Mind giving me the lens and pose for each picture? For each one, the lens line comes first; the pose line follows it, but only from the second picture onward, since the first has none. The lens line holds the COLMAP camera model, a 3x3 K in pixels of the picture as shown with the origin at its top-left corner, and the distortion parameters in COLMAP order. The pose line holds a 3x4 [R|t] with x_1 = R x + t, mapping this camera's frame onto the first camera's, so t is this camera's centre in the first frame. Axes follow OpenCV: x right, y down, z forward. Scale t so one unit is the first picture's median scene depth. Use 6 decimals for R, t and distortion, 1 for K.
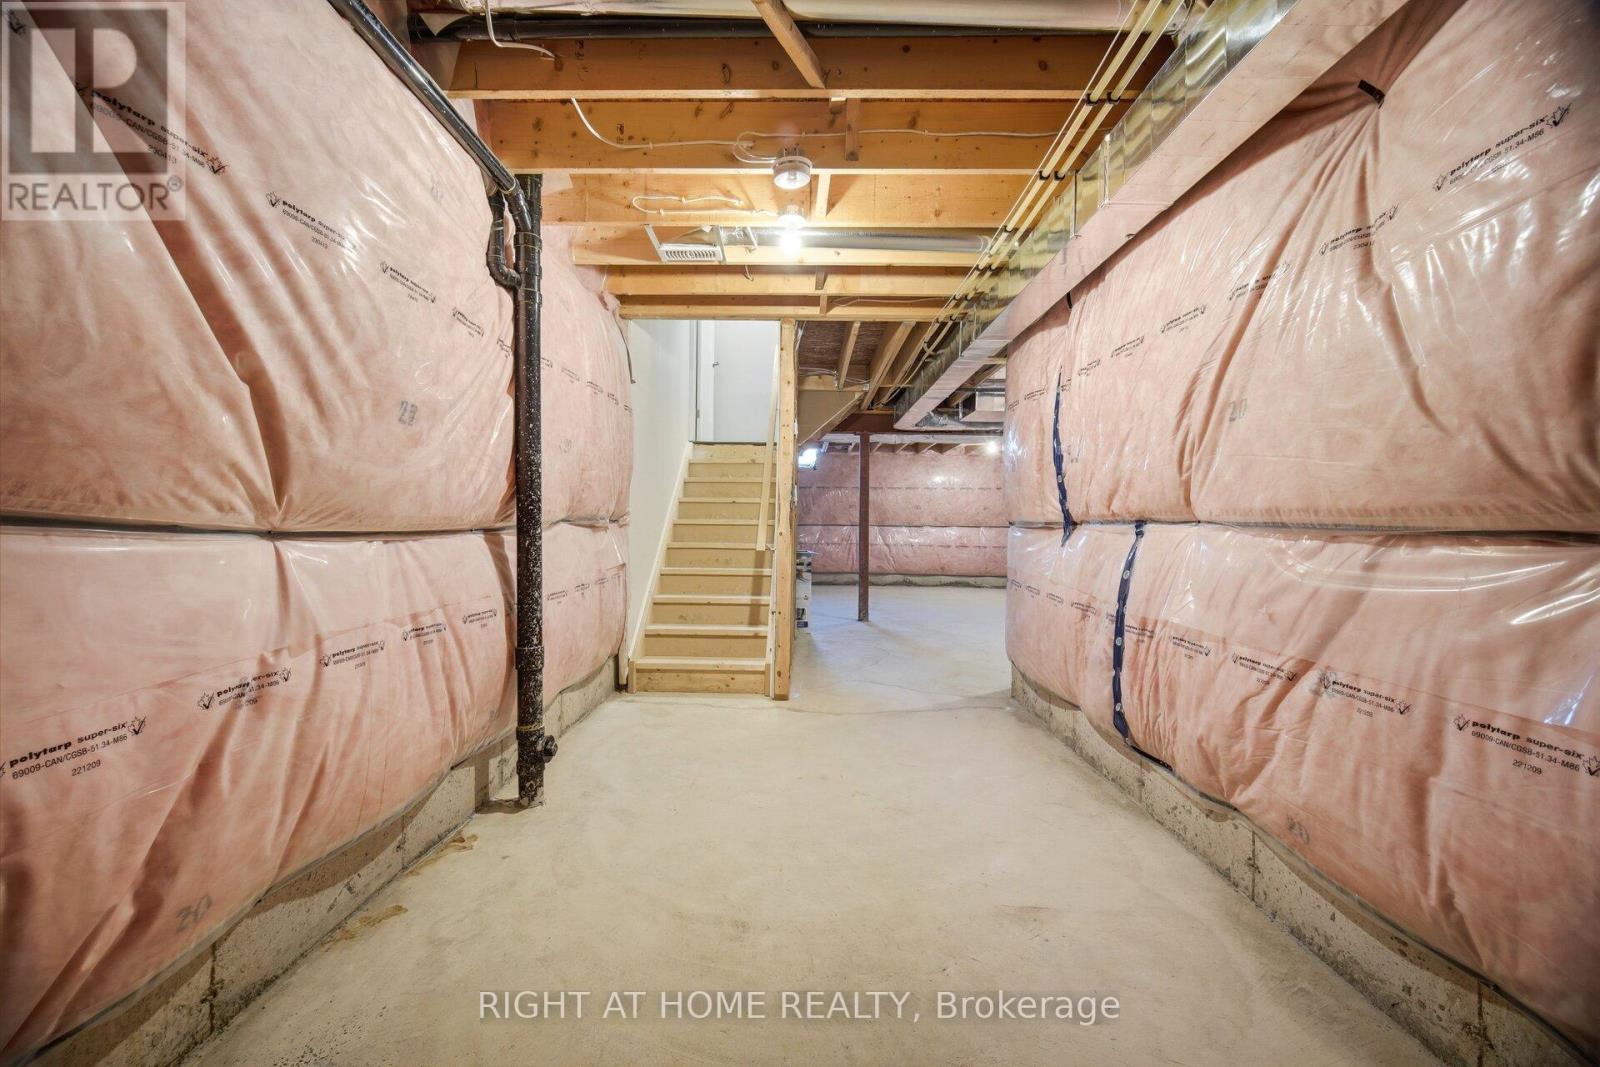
lens RADIAL K [[654.4, 0, 792.4], [0, 654.4, 526.1], [0, 0, 1]] dist [-0.001443, -0.000145]
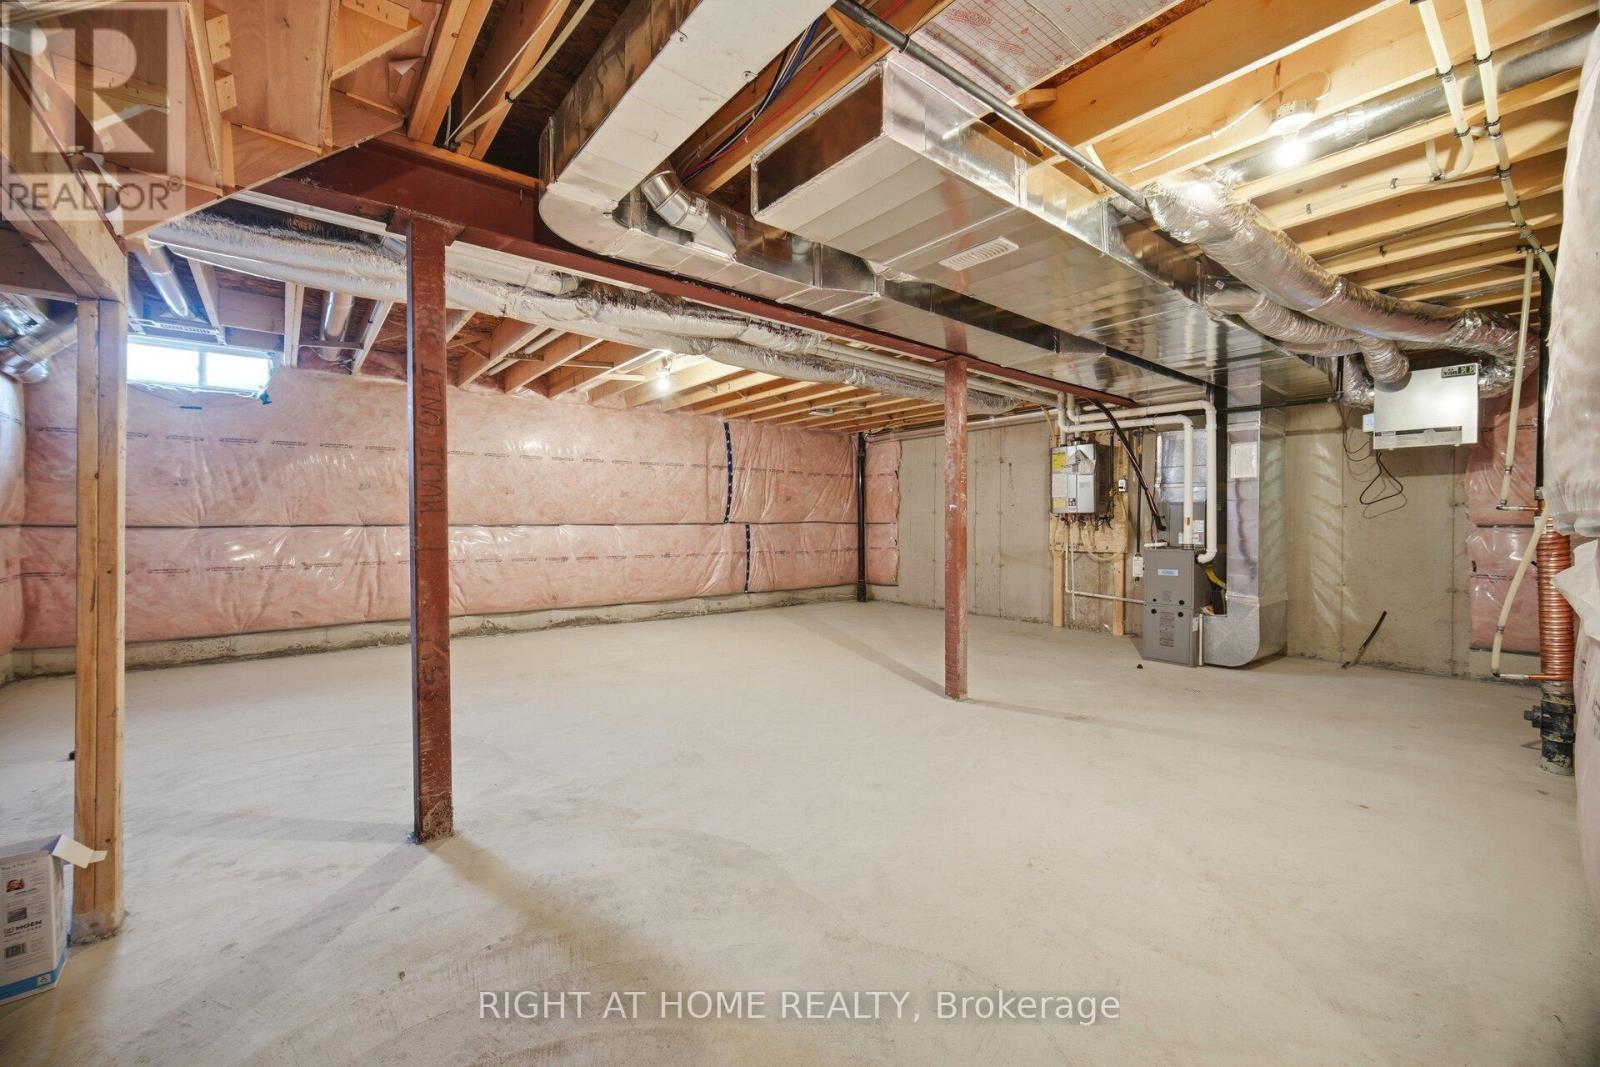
lens RADIAL K [[654.4, 0, 792.4], [0, 654.4, 526.1], [0, 0, 1]] dist [-0.001443, -0.000145]
pose [[0.776280, -0.014483, 0.630222, 0.031394], [0.010592, 0.999895, 0.009931, -0.001706], [-0.630300, -0.001034, 0.776351, 0.425473]]
